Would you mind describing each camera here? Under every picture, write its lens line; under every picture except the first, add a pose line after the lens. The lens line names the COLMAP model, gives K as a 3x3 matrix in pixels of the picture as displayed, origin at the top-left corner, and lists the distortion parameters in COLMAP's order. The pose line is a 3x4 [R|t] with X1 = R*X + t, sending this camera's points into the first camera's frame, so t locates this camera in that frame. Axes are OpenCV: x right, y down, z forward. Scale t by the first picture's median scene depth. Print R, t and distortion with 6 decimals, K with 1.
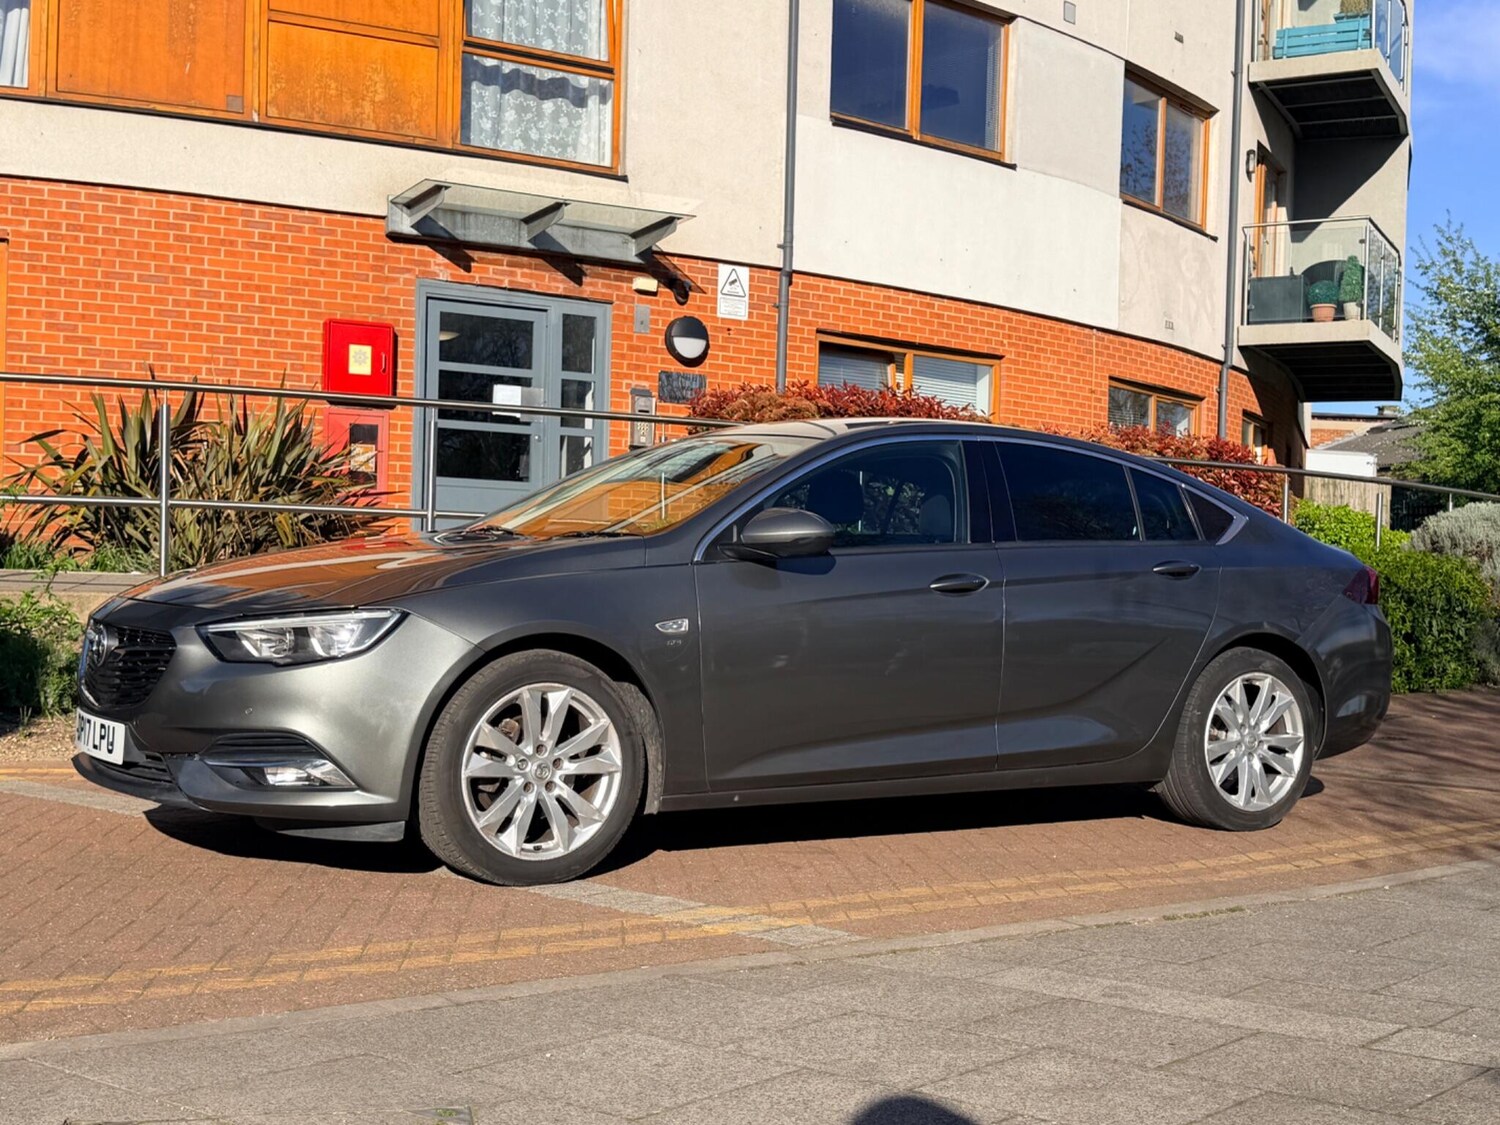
lens RADIAL K [[1885.5, 0, 750.0], [0, 1885.5, 562.5], [0, 0, 1]] dist [0.216556, -0.501846]
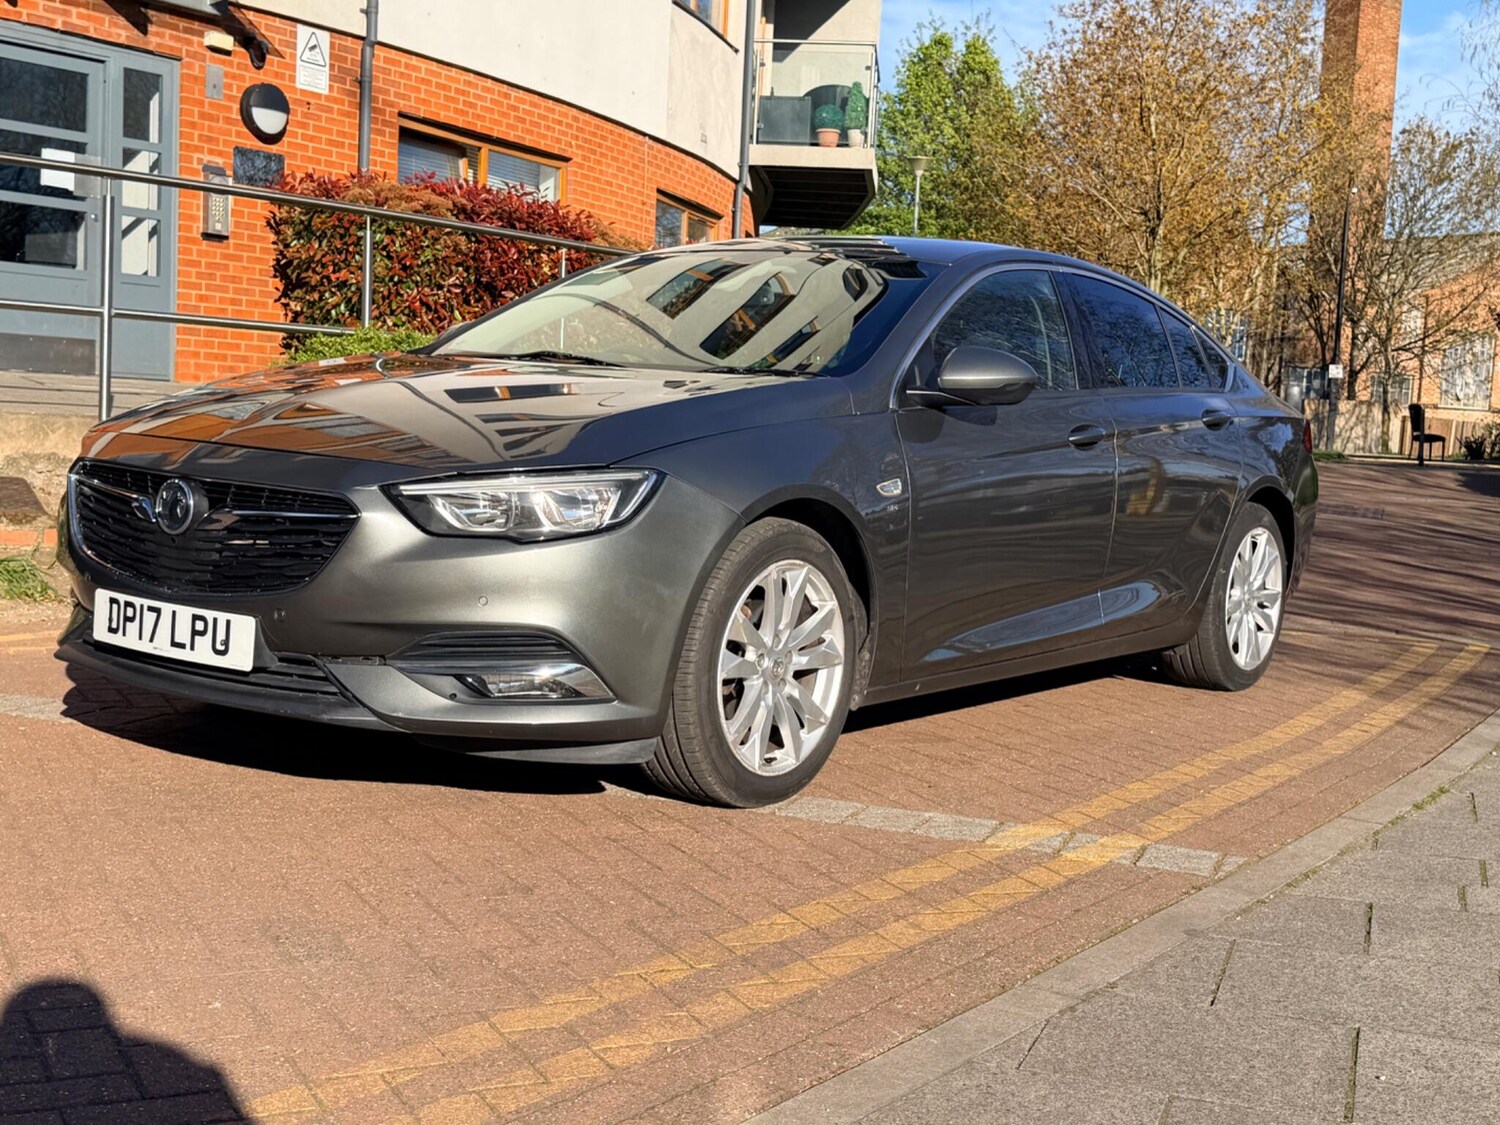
lens RADIAL K [[1885.5, 0, 750.0], [0, 1885.5, 562.5], [0, 0, 1]] dist [0.216556, -0.501846]
pose [[0.930466, -0.007812, 0.366296, -0.155342], [-0.029635, 0.994892, 0.096497, -0.004800], [-0.365179, -0.100643, 0.925481, 0.094905]]
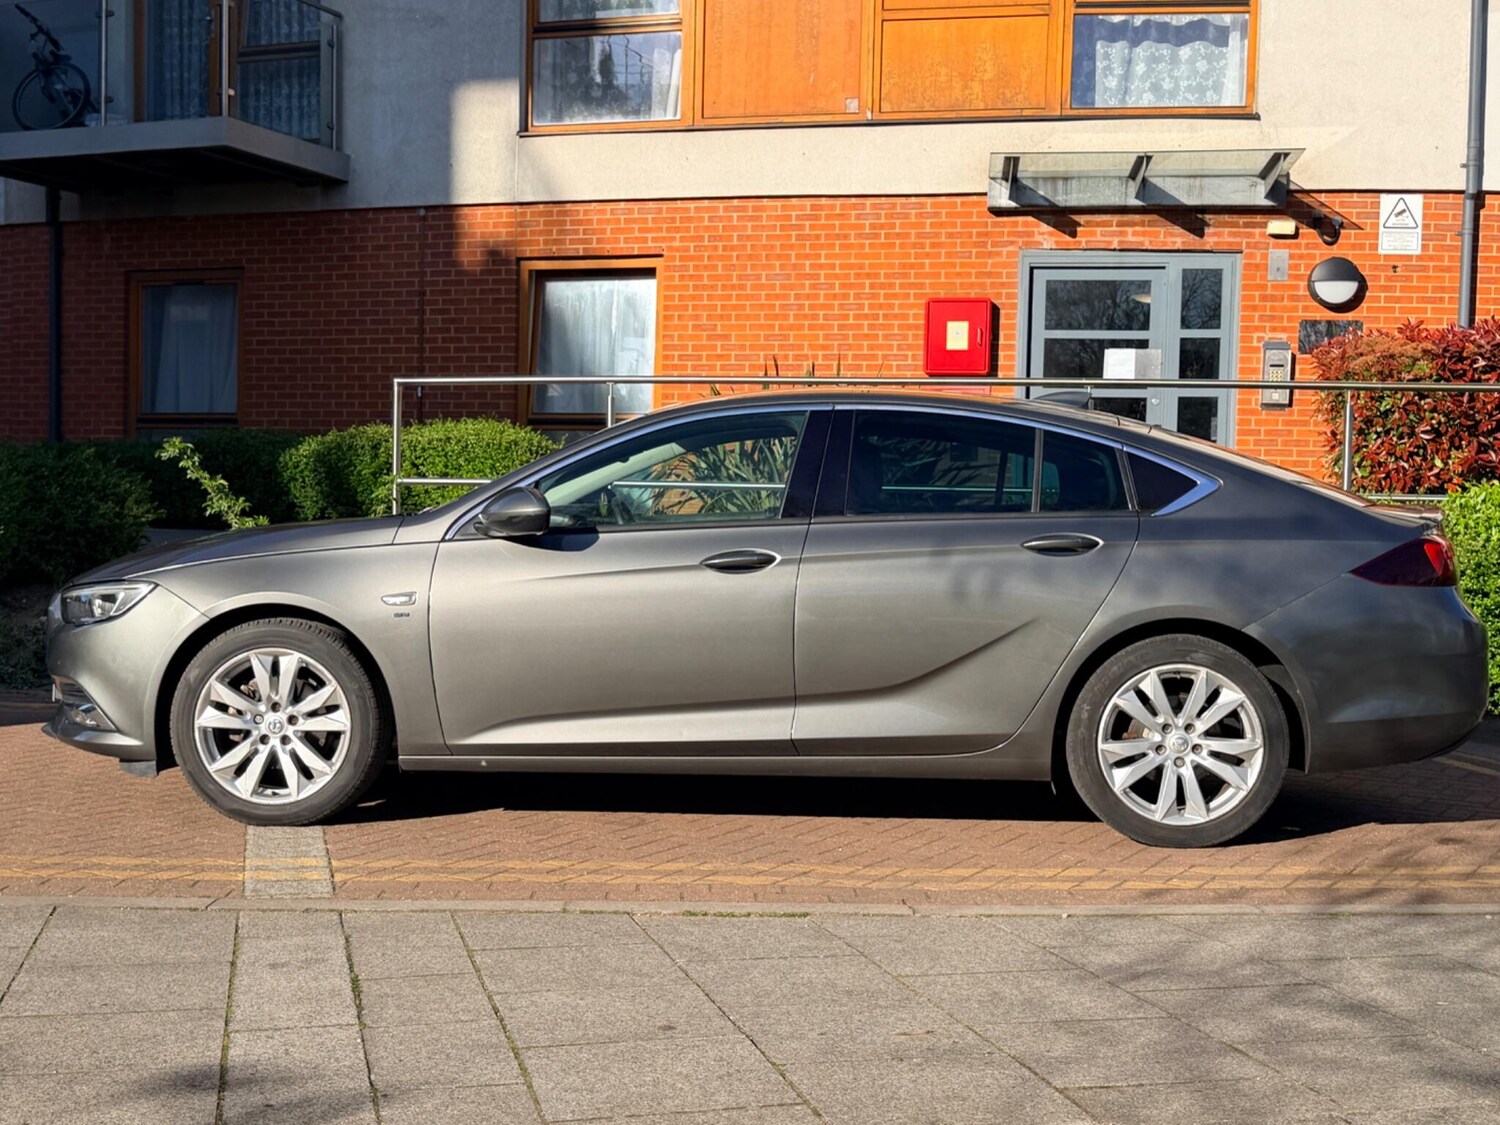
lens RADIAL K [[1885.5, 0, 750.0], [0, 1885.5, 562.5], [0, 0, 1]] dist [0.216556, -0.501846]
pose [[0.808950, 0.006019, -0.587846, 0.292445], [0.005842, 0.999816, 0.018276, -0.002472], [0.587848, -0.018219, 0.808766, 0.092183]]
